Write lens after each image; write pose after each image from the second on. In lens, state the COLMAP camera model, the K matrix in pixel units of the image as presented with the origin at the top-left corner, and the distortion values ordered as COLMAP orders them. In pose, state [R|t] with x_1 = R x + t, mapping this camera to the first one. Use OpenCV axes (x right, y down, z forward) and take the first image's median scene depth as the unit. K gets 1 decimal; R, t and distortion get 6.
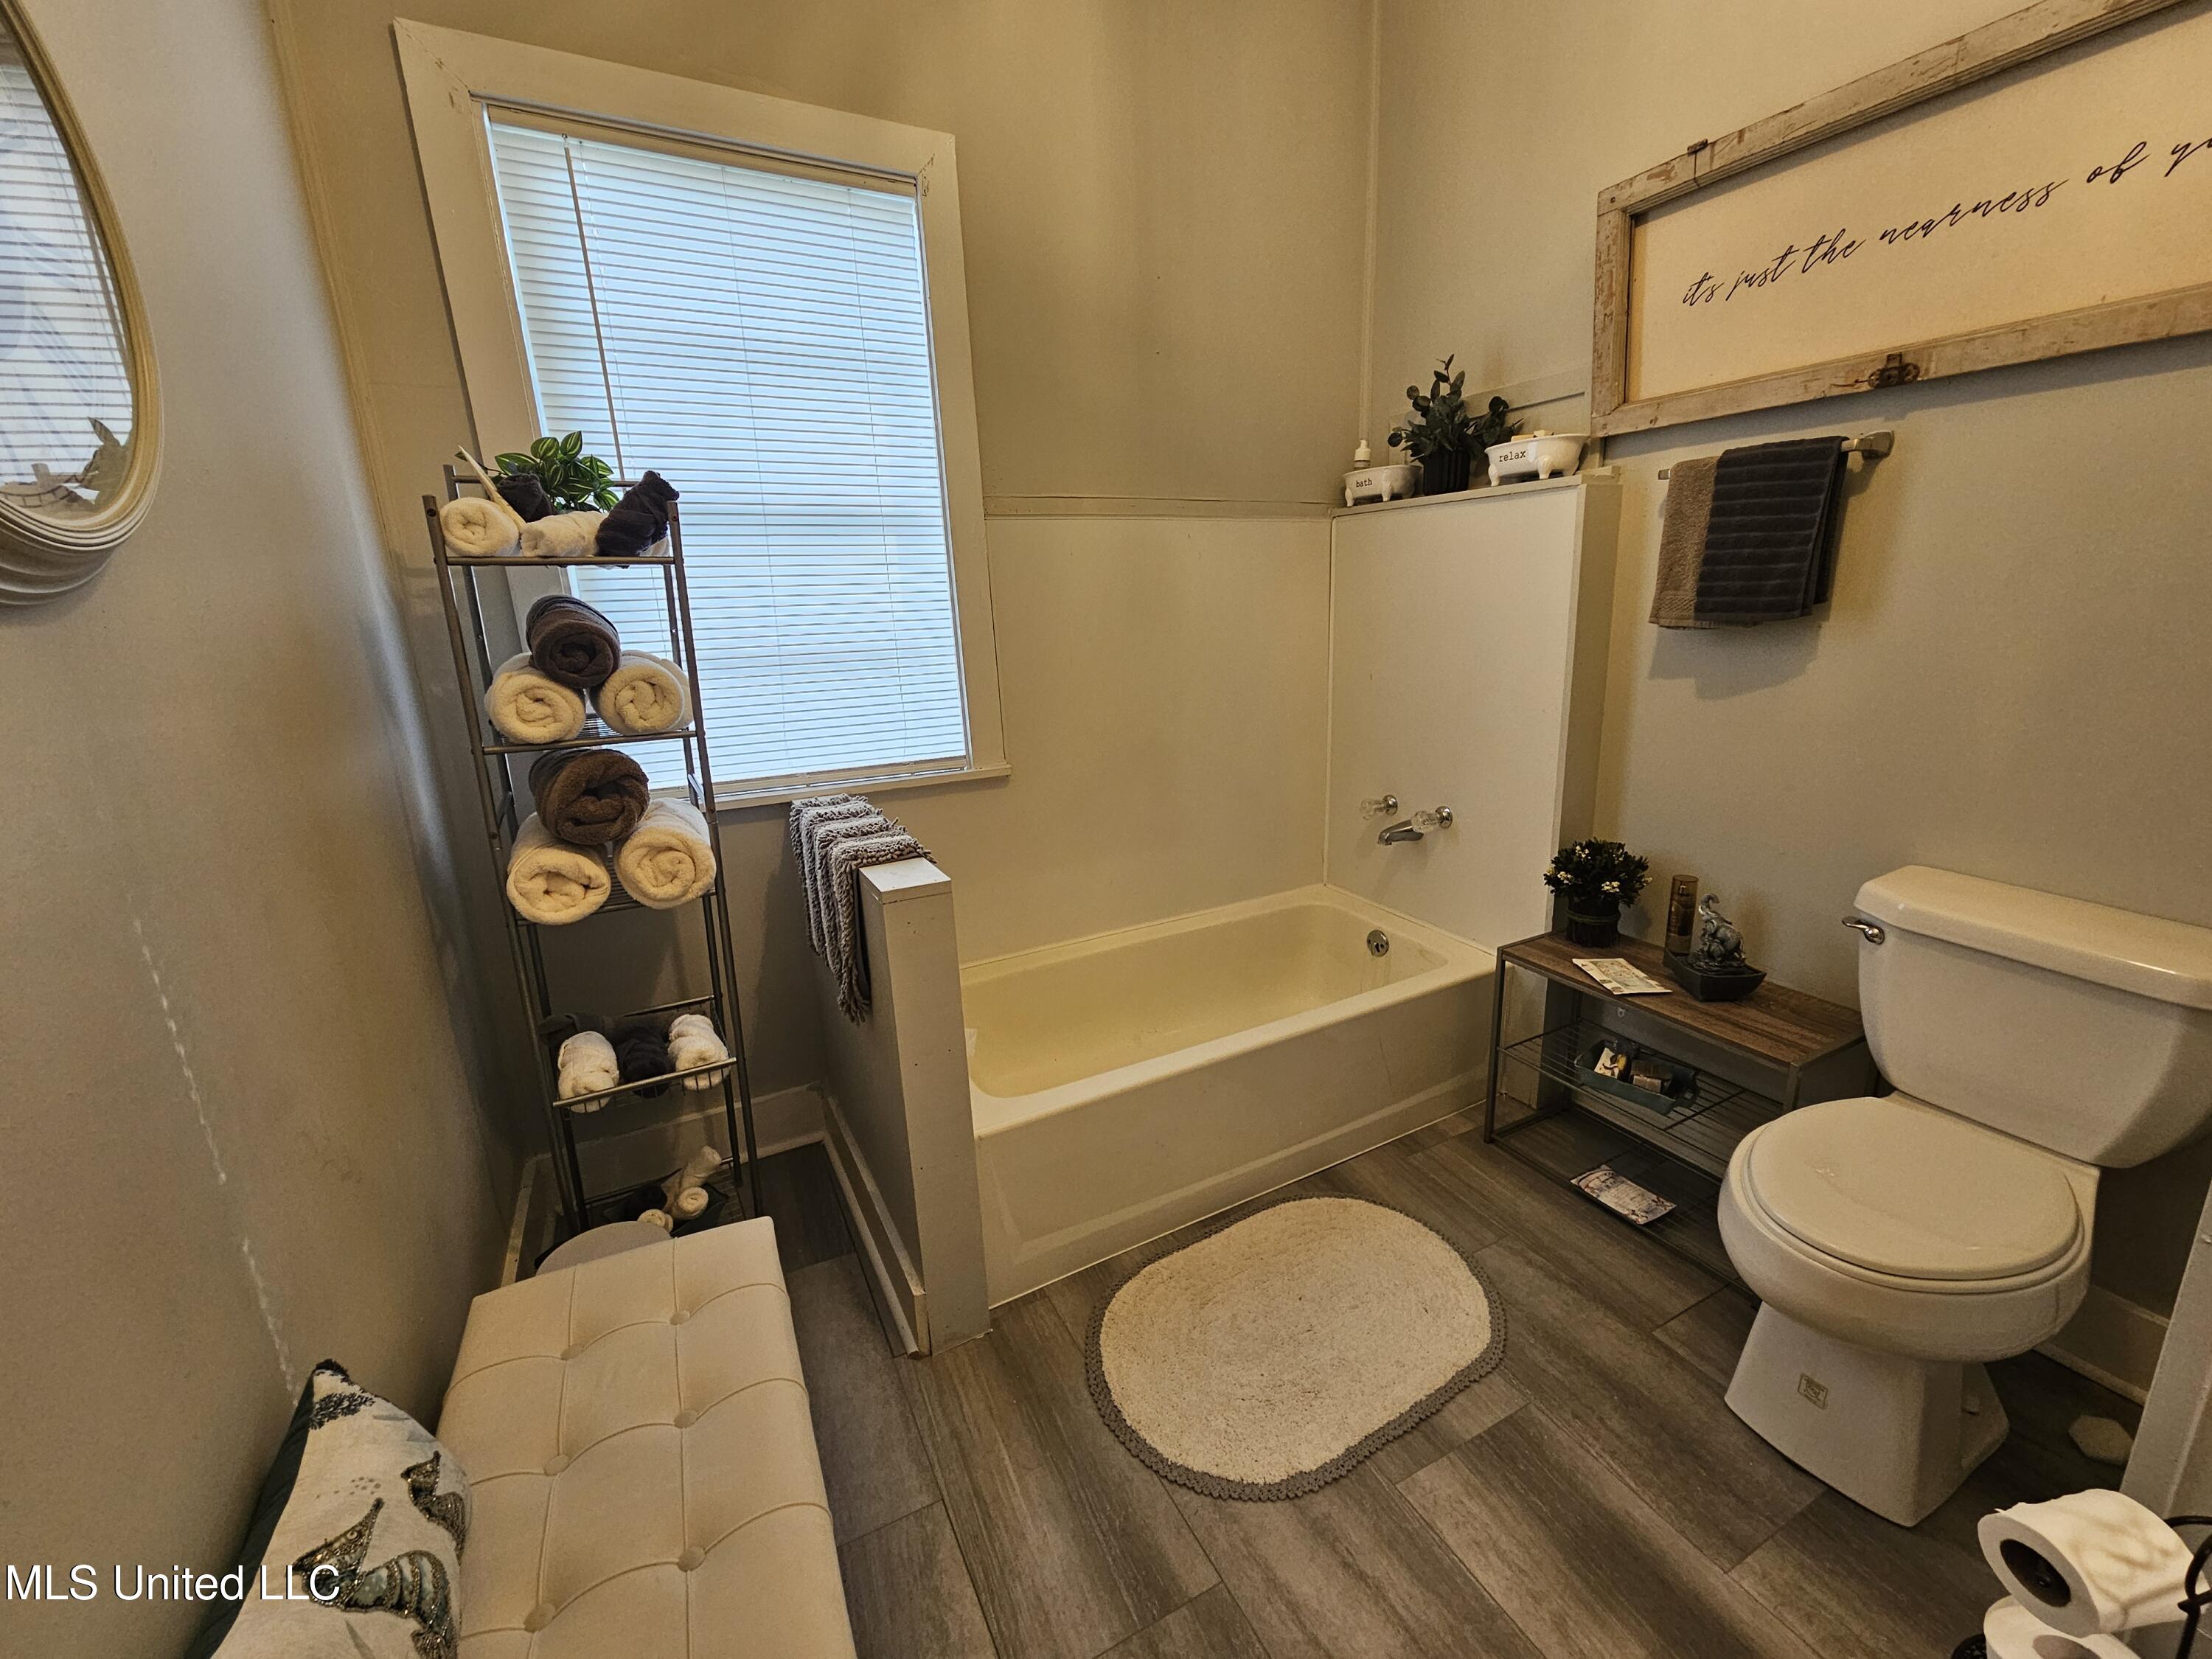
lens RADIAL K [[909.4, 0, 1112.1], [0, 909.4, 835.9], [0, 0, 1]] dist [-0.003553, -0.000532]
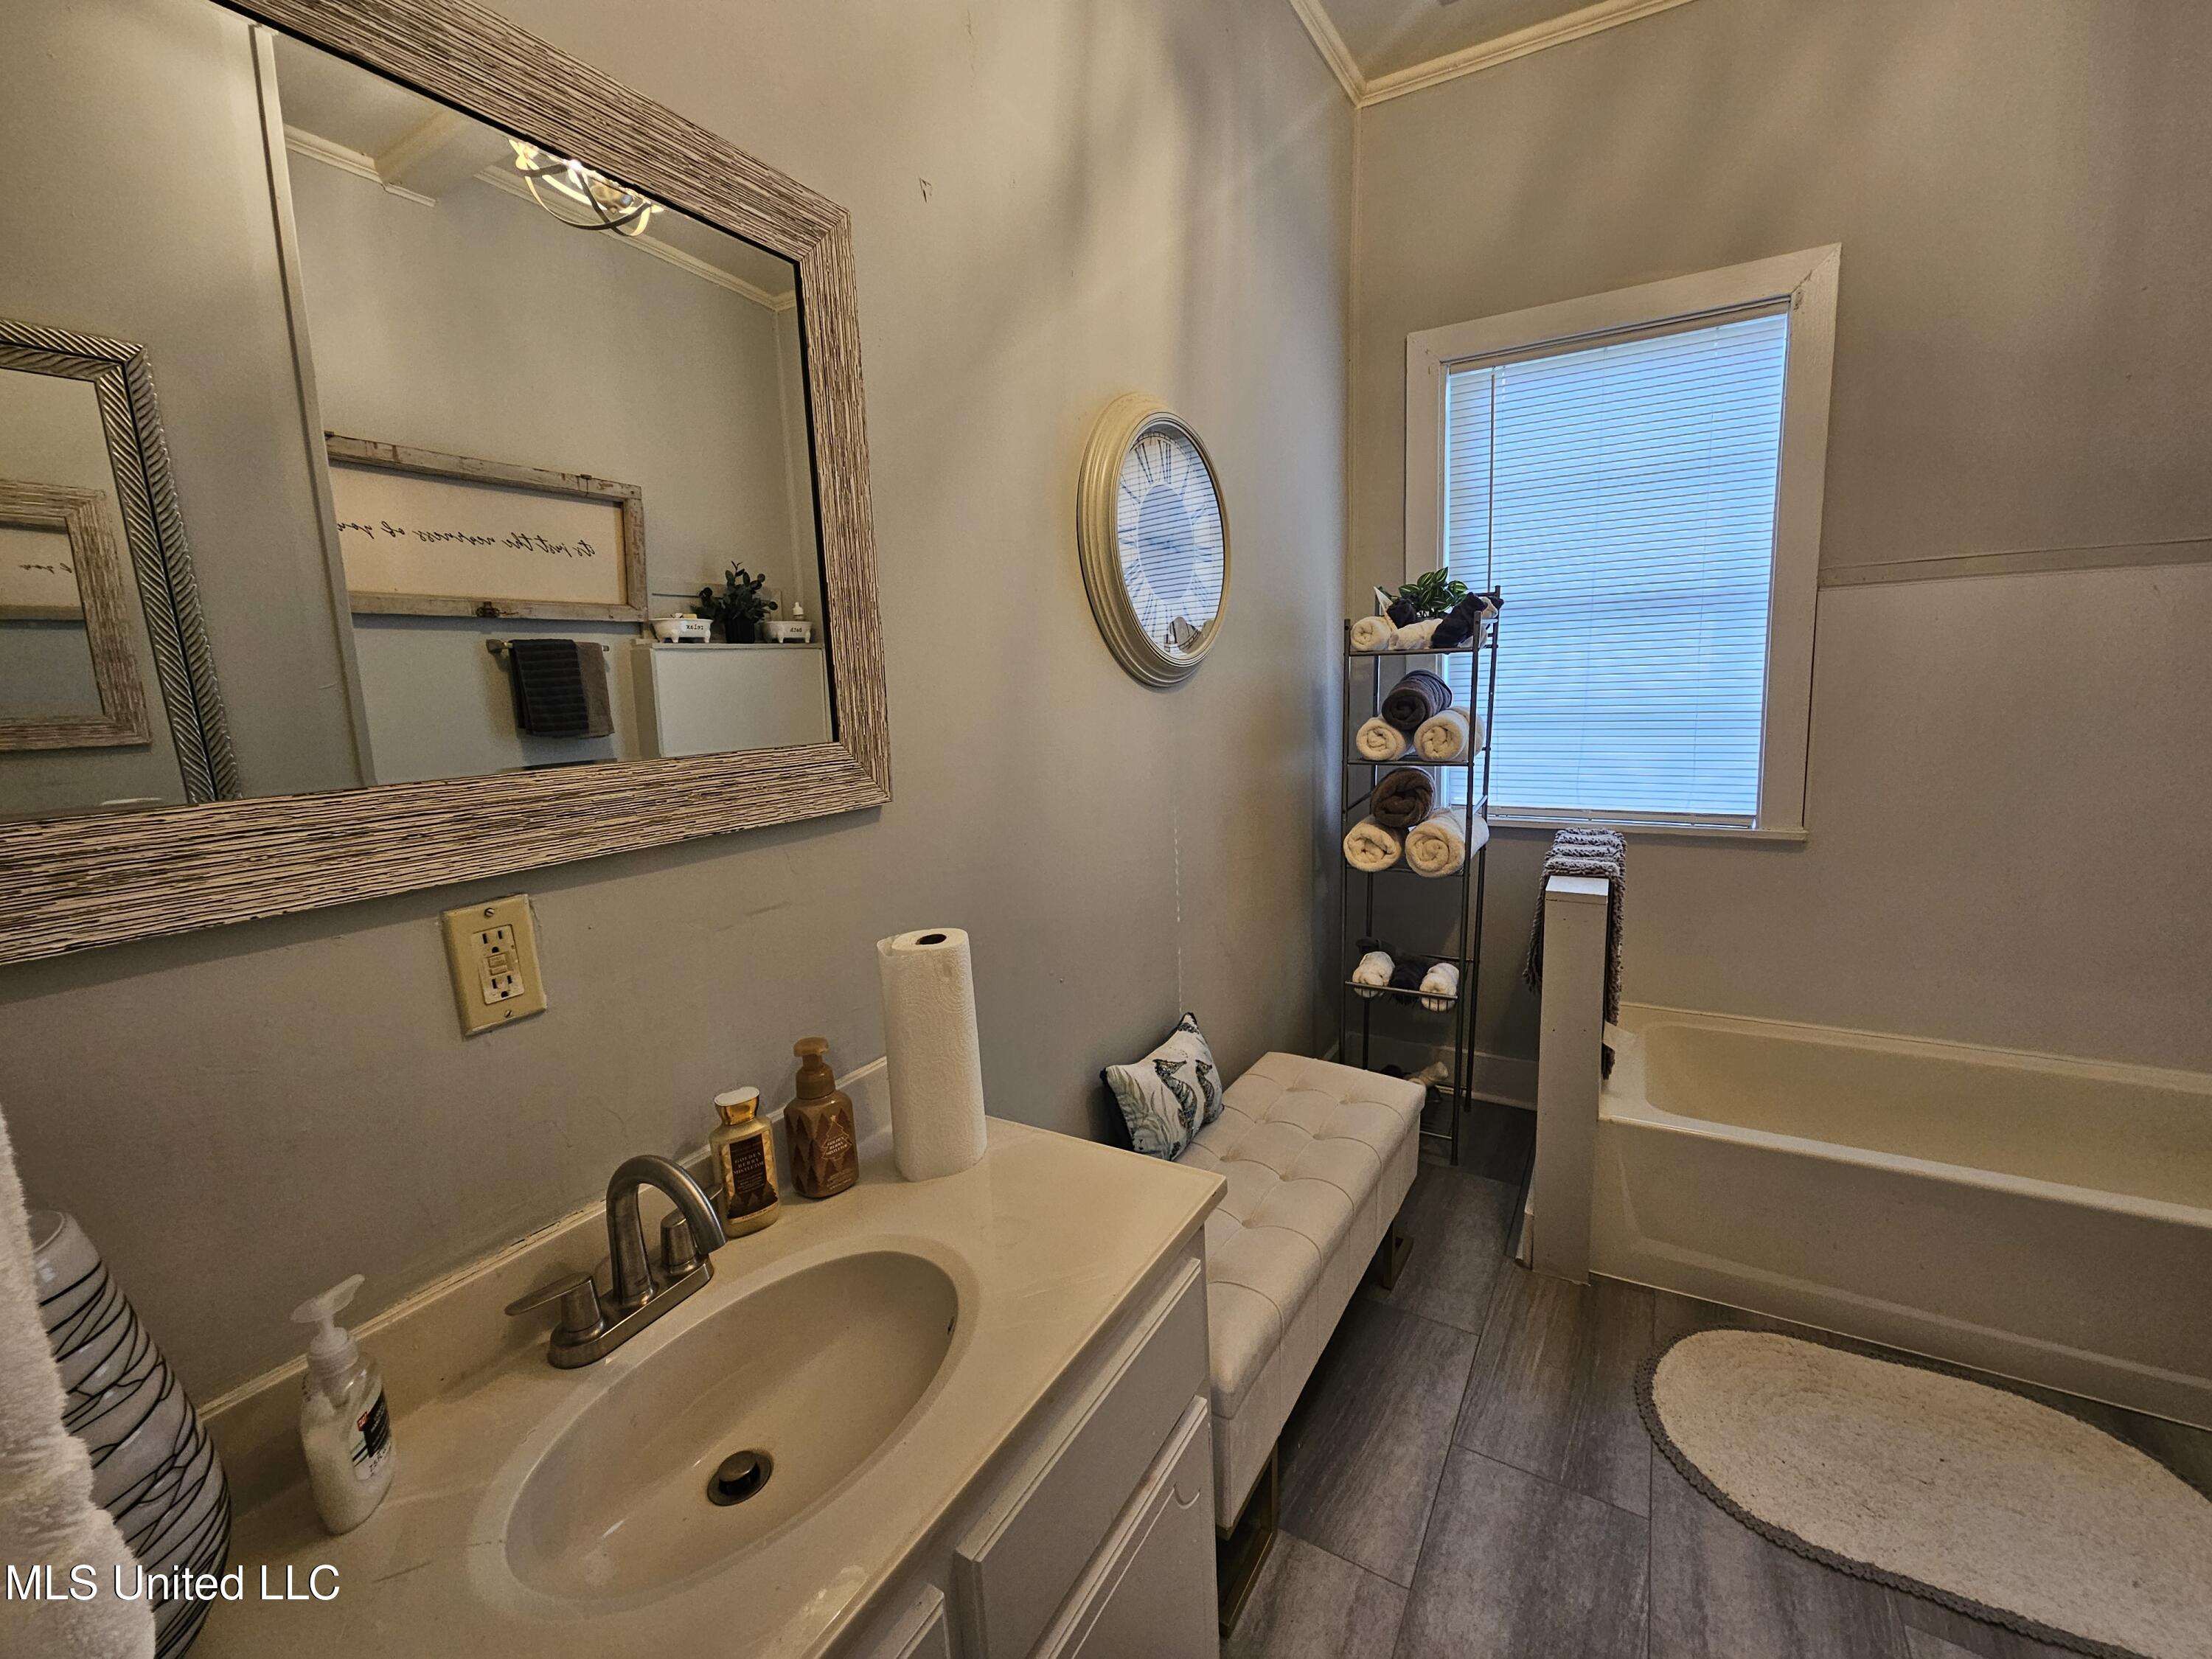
lens RADIAL K [[909.4, 0, 1112.1], [0, 909.4, 835.9], [0, 0, 1]] dist [-0.003553, -0.000532]
pose [[0.526960, 0.162635, -0.834184, 0.480593], [-0.197060, 0.978153, 0.066220, 0.016232], [0.826729, 0.129489, 0.547496, -0.266232]]
